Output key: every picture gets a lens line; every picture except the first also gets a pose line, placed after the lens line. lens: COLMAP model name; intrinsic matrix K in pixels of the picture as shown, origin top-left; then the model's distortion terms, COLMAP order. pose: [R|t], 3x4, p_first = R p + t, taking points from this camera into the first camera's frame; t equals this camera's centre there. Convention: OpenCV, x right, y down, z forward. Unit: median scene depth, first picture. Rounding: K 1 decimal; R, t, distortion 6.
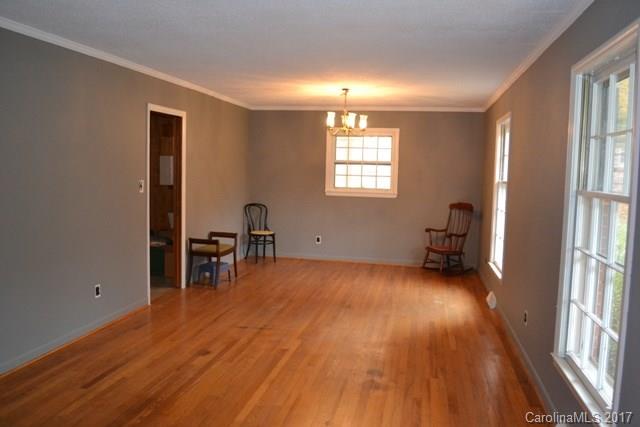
lens RADIAL K [[518.3, 0, 320.0], [0, 518.3, 213.5], [0, 0, 1]] dist [-0.003050, -0.082984]
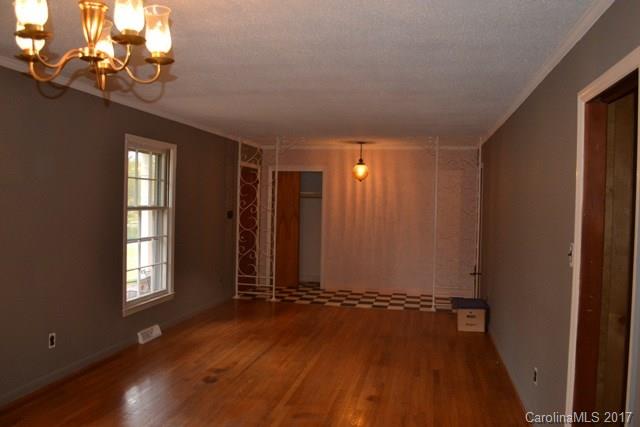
lens RADIAL K [[518.3, 0, 320.0], [0, 518.3, 213.5], [0, 0, 1]] dist [-0.003050, -0.082984]
pose [[-0.998622, -0.051937, 0.007480, -0.132246], [-0.050767, 0.992341, 0.112610, -0.208332], [-0.013271, 0.112076, -0.993611, 2.234973]]
